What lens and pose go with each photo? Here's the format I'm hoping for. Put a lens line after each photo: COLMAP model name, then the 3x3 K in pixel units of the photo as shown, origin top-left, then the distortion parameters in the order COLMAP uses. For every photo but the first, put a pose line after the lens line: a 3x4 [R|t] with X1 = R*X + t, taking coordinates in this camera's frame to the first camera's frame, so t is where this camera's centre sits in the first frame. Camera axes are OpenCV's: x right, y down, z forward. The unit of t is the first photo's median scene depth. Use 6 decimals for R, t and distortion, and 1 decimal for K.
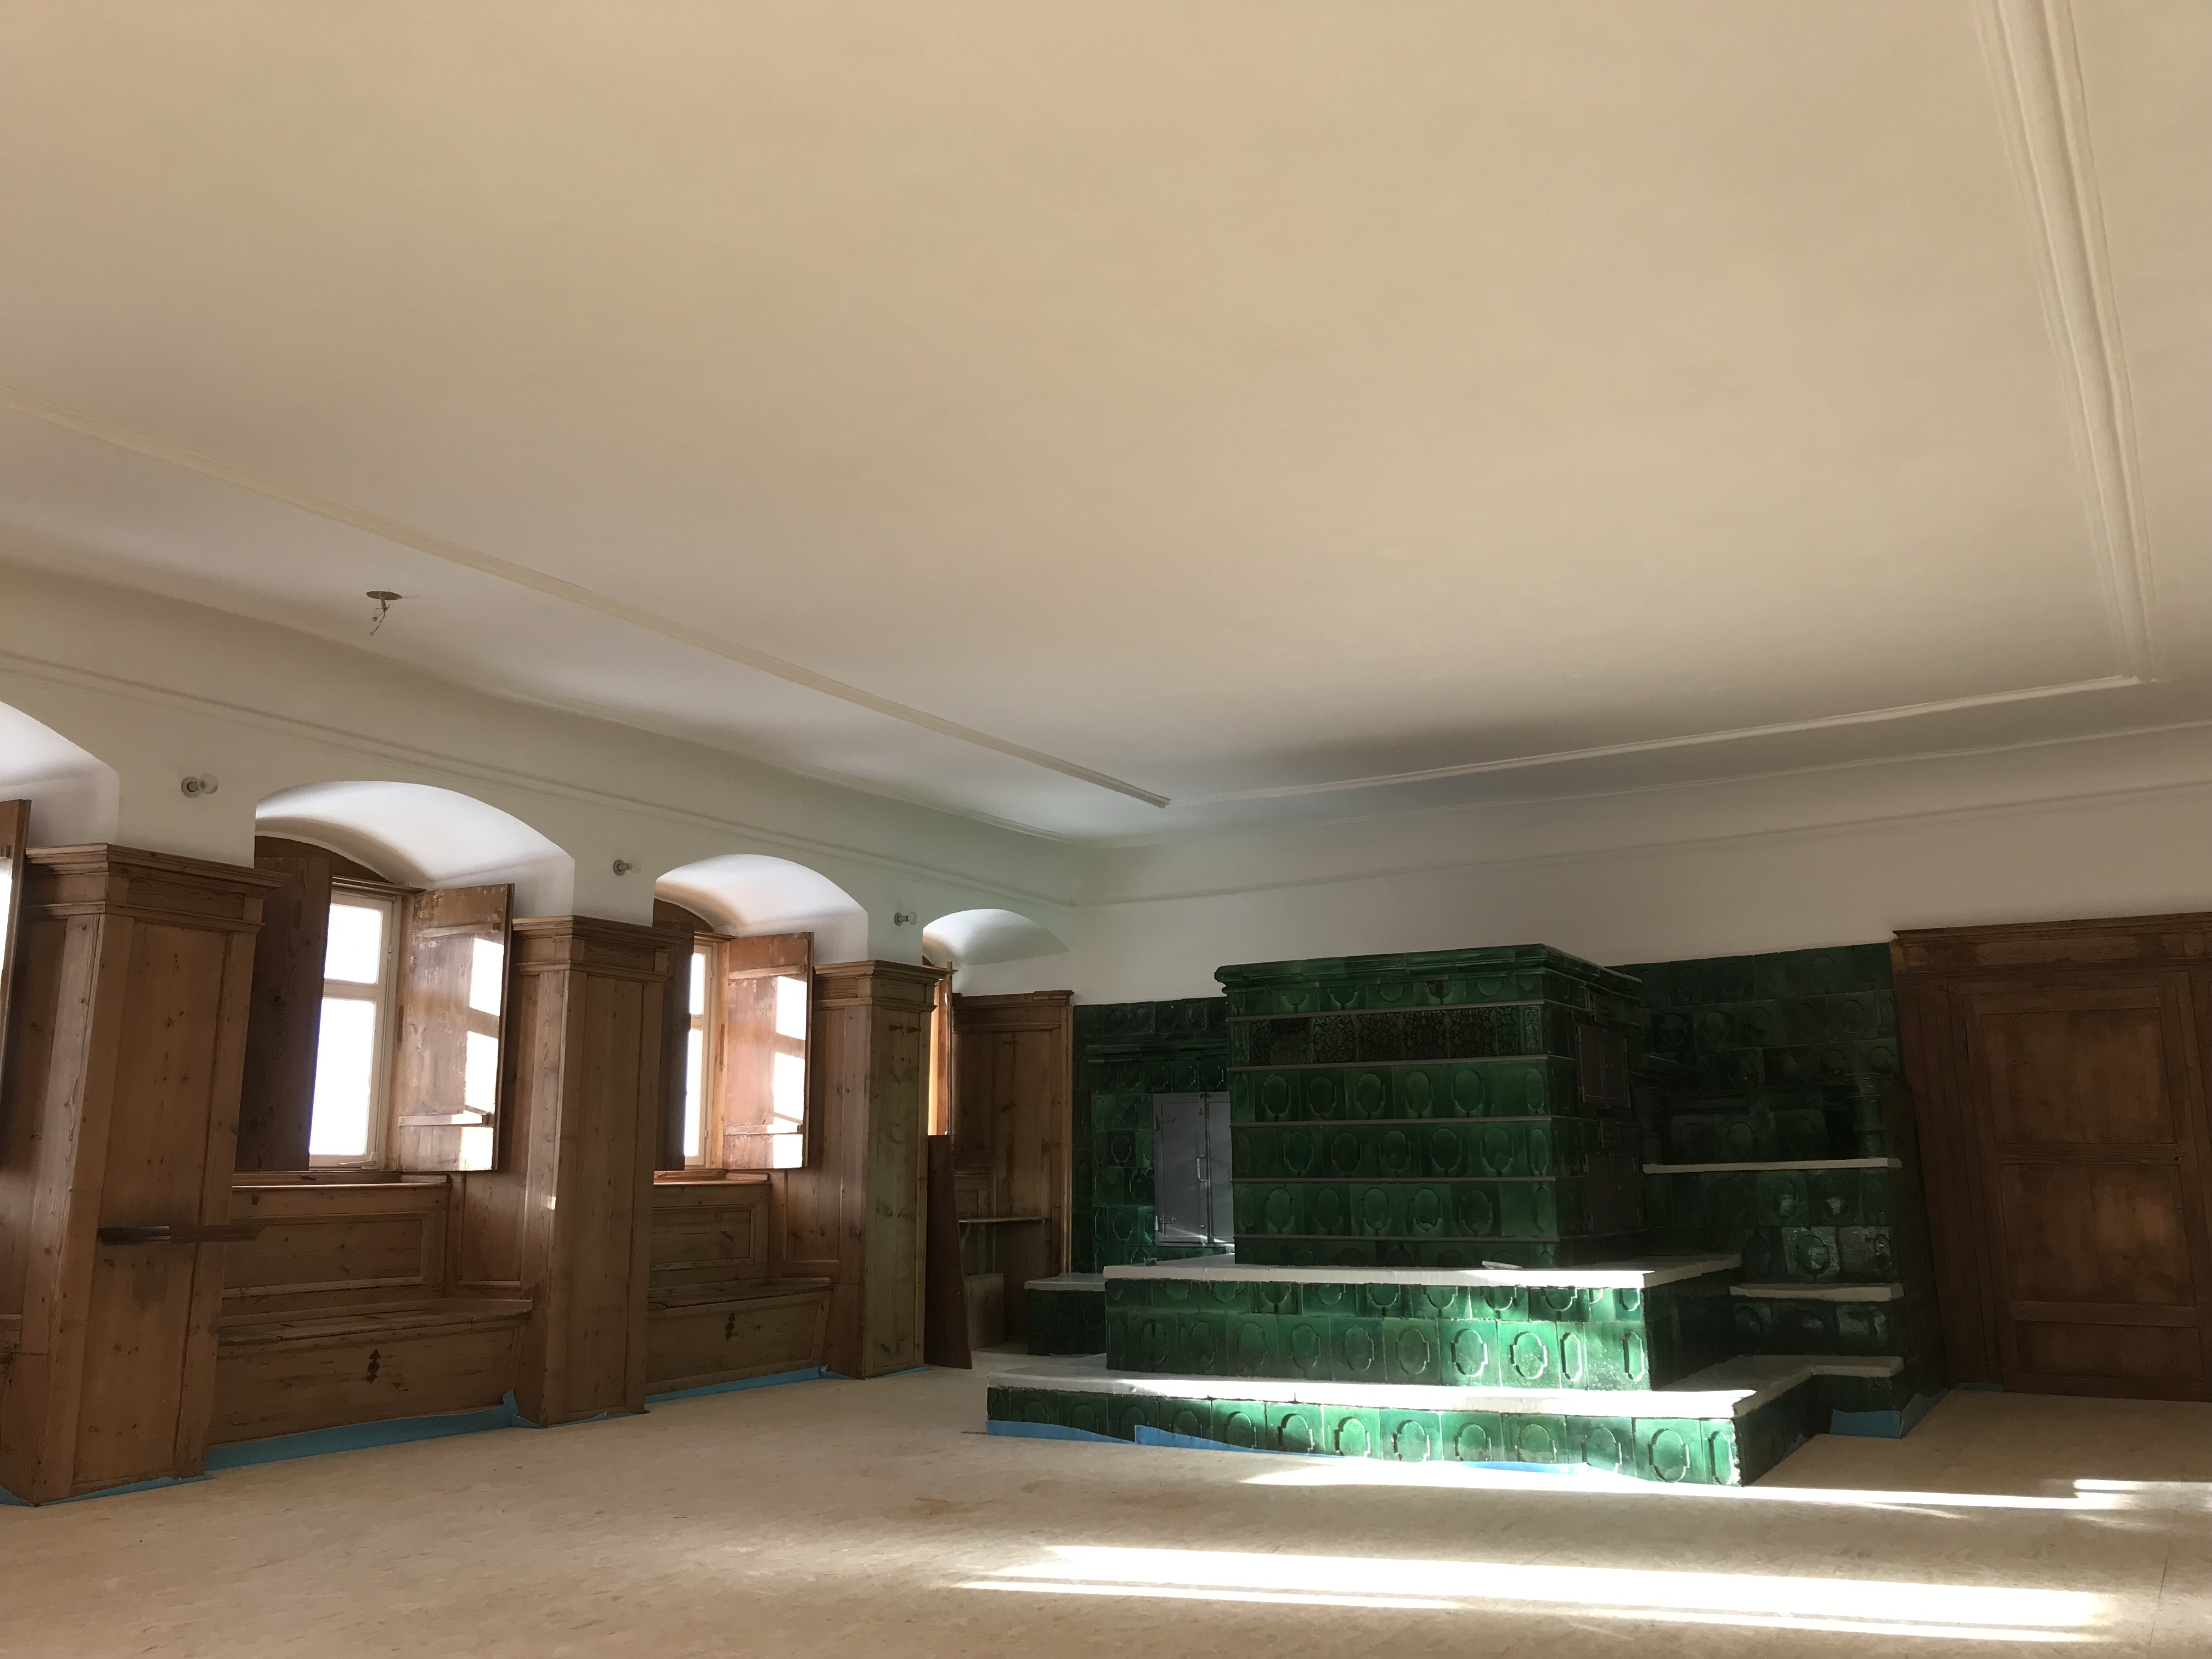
lens RADIAL K [[1762.0, 0, 1118.5], [0, 1762.0, 783.3], [0, 0, 1]] dist [-0.043145, 0.102873]
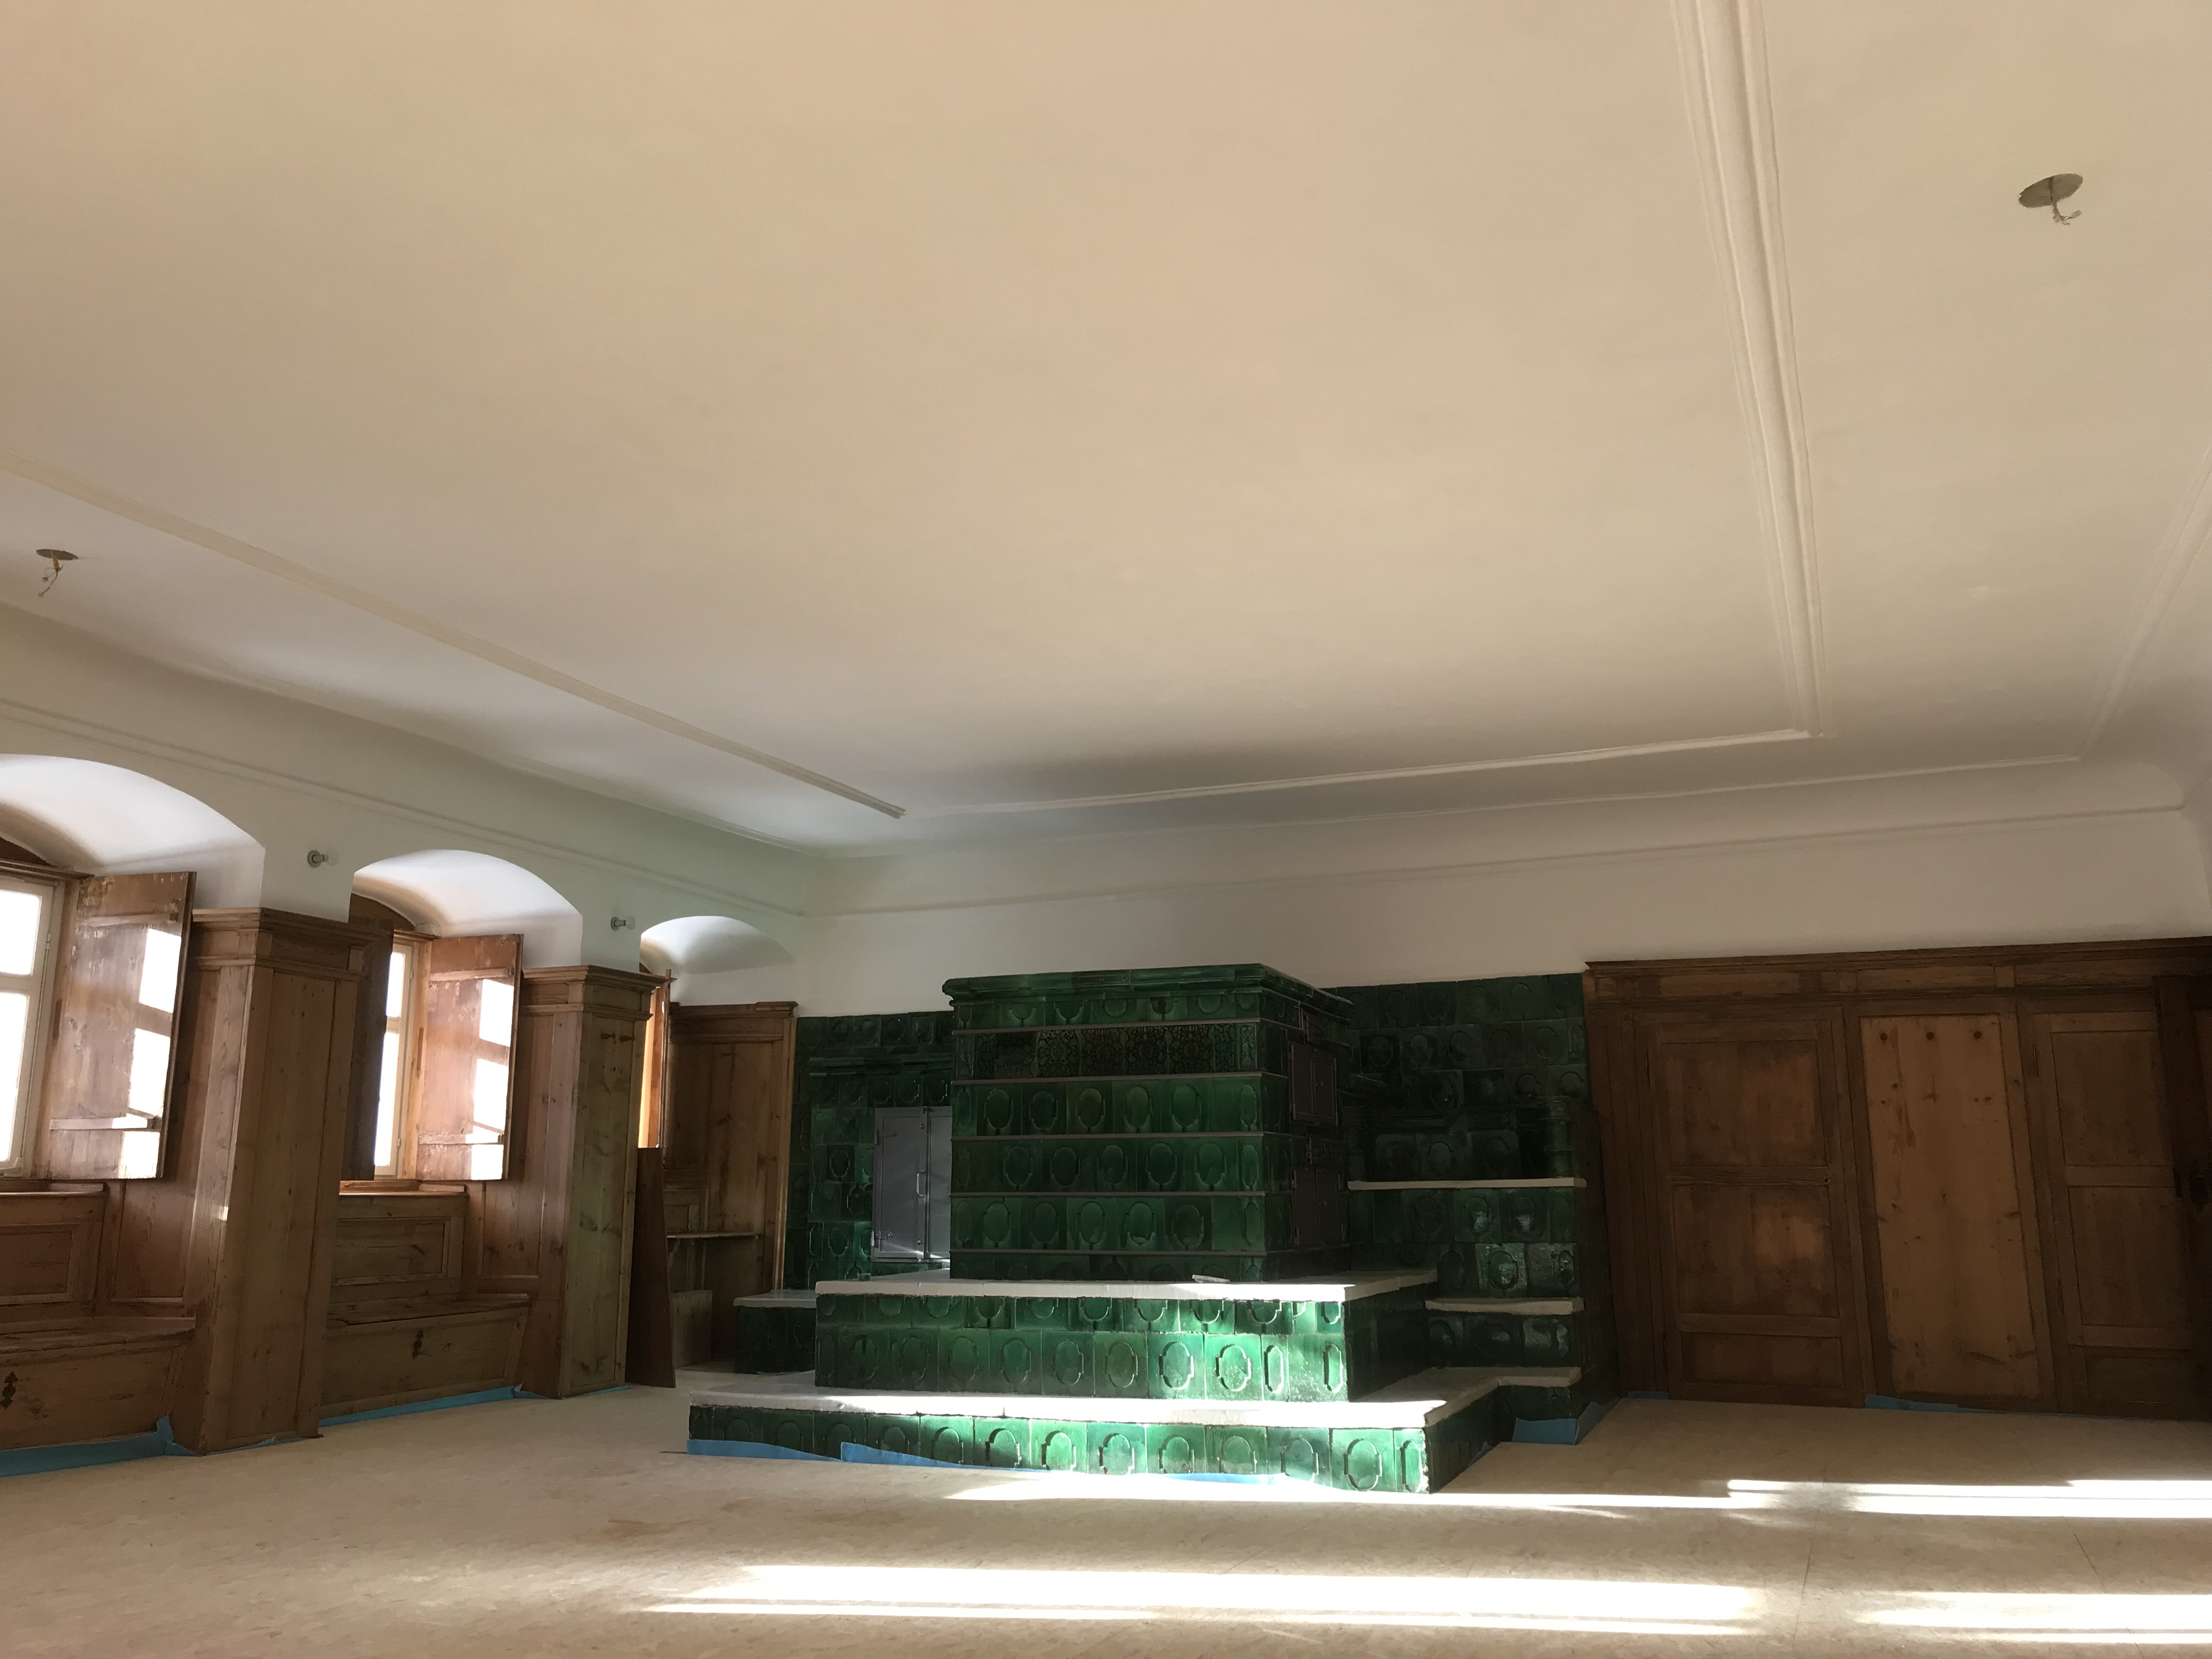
lens RADIAL K [[1737.8, 0, 1107.7], [0, 1737.8, 768.9], [0, 0, 1]] dist [0.004345, 0.005964]
pose [[0.988601, 0.043867, 0.144027, -0.000046], [-0.041495, 0.998950, -0.019436, 0.000098], [-0.144728, 0.013238, 0.989383, 0.004133]]
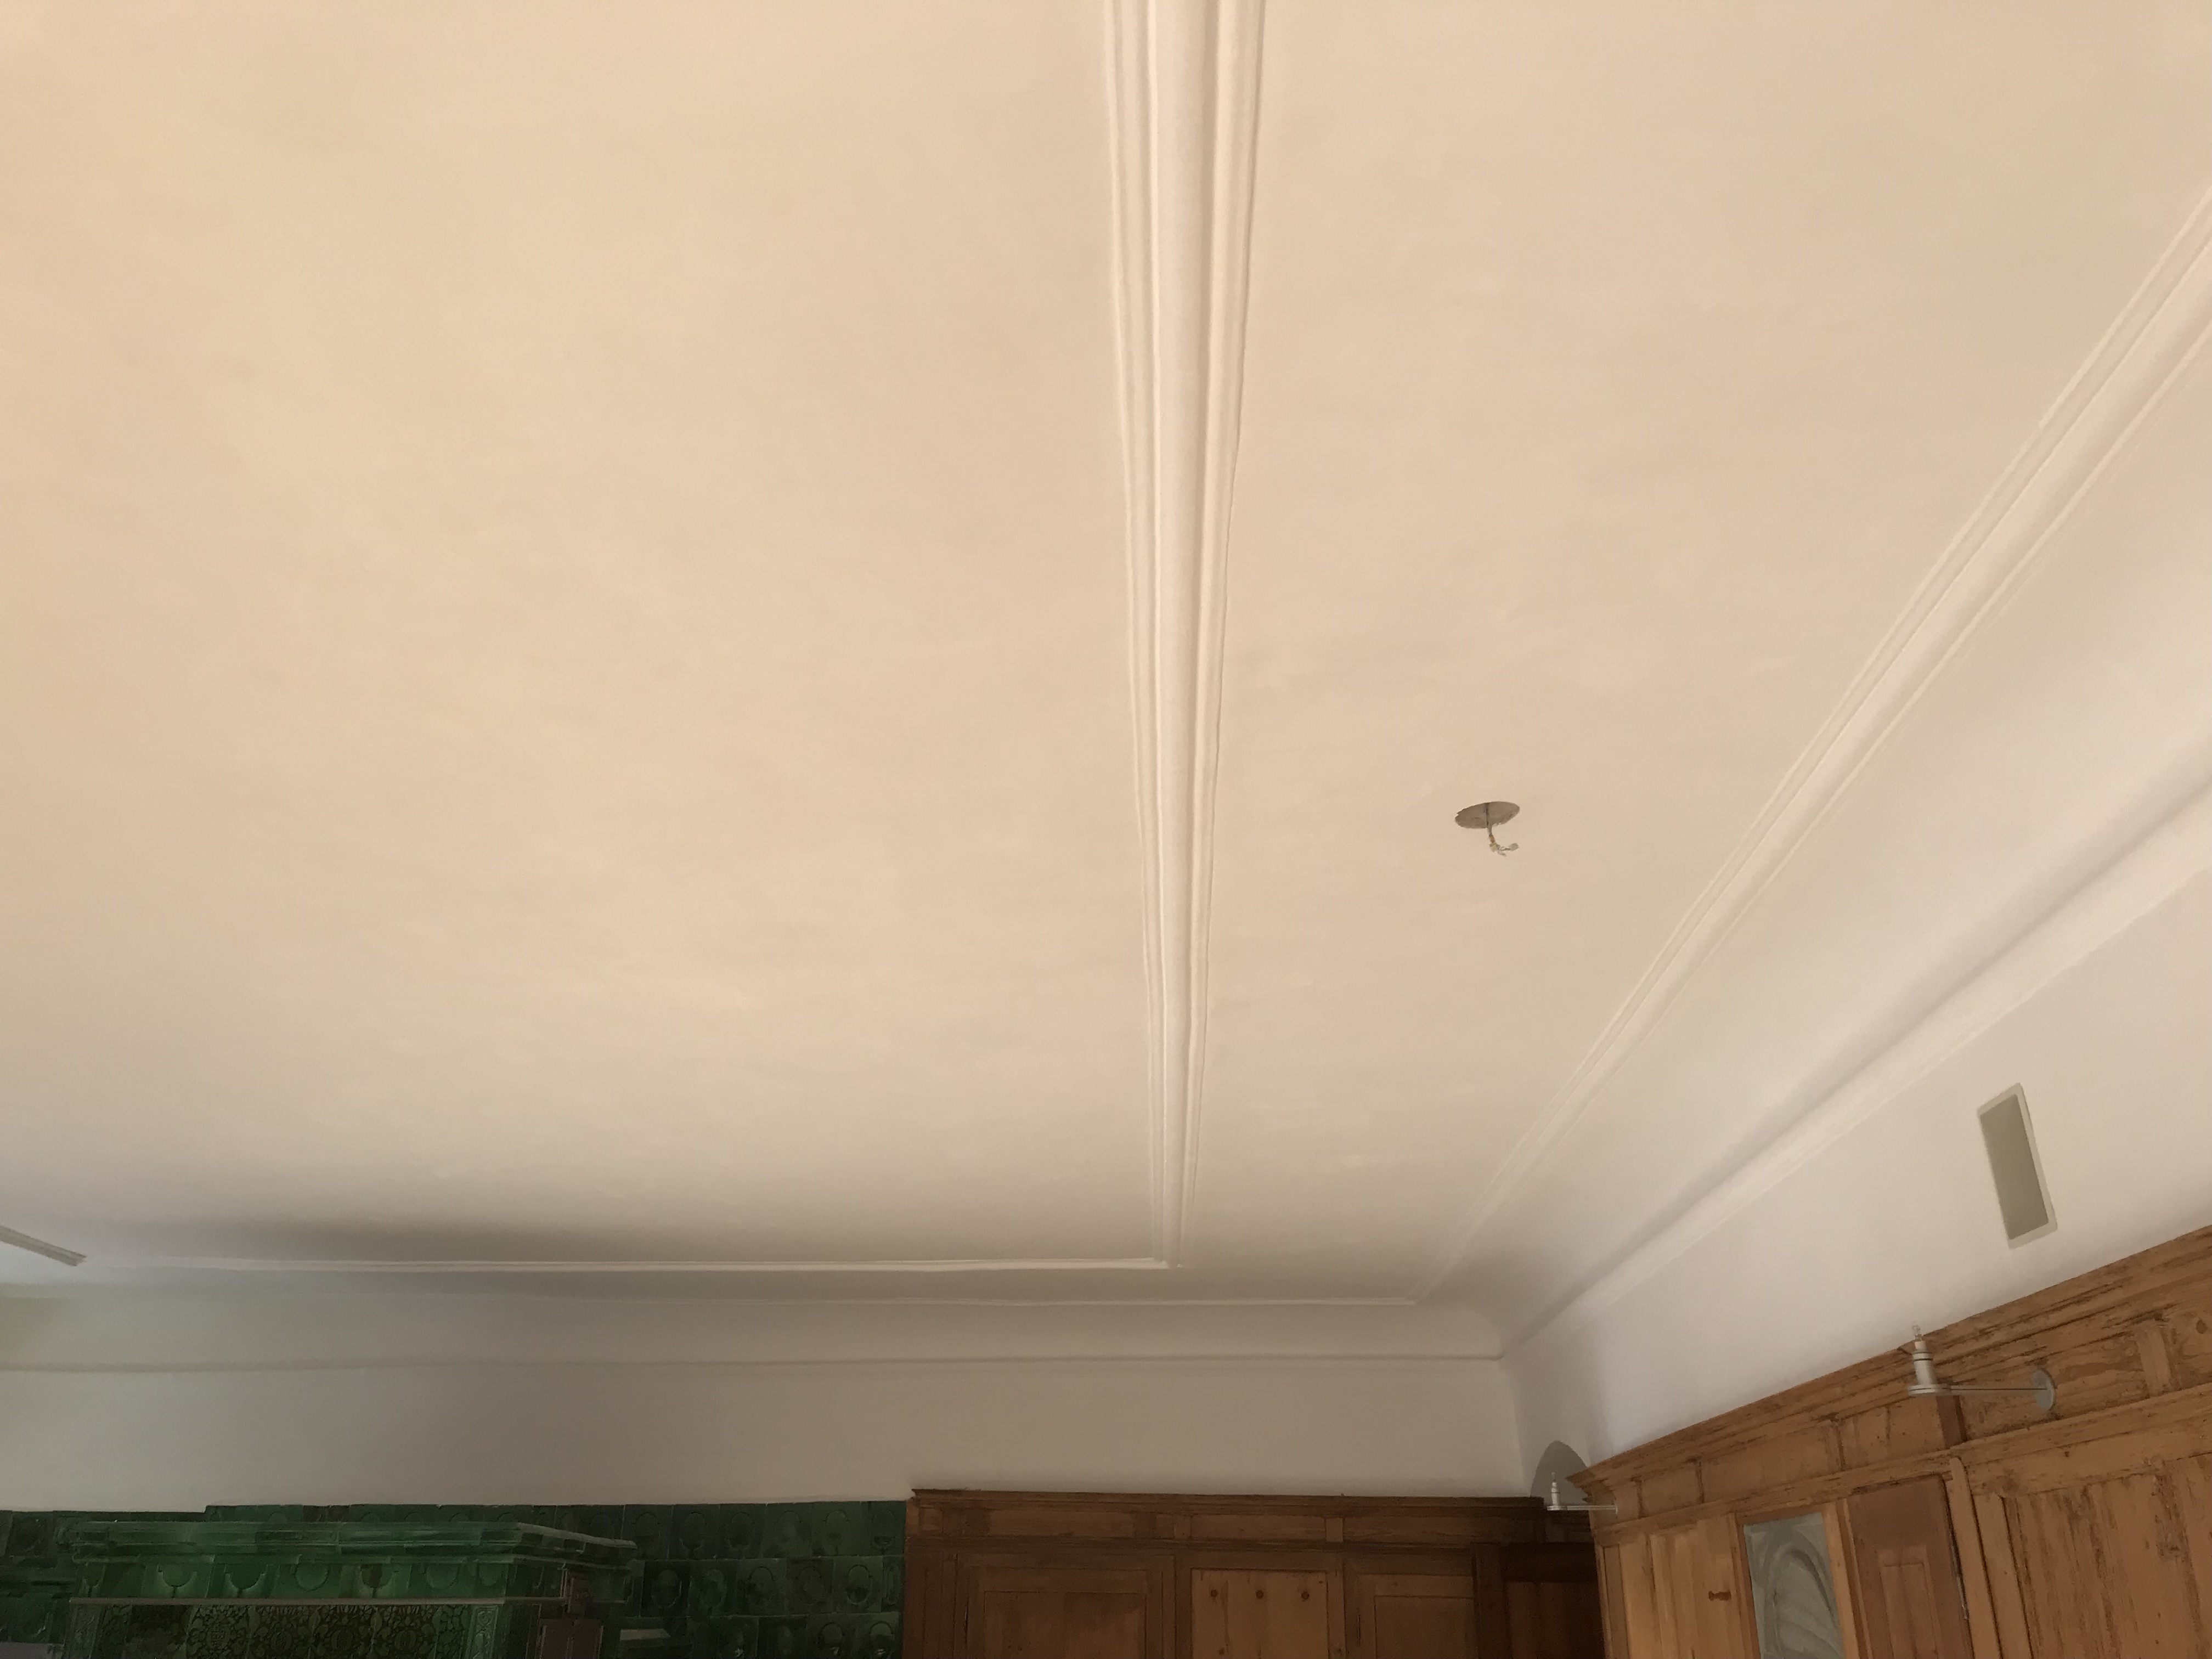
lens RADIAL K [[1783.7, 0, 1106.0], [0, 1783.7, 829.5], [0, 0, 1]] dist [0.015263, -0.003147]
pose [[0.866850, 0.214371, 0.450128, 0.048844], [-0.115316, 0.964568, -0.237297, -0.082553], [-0.485049, 0.153794, 0.860857, 0.140534]]
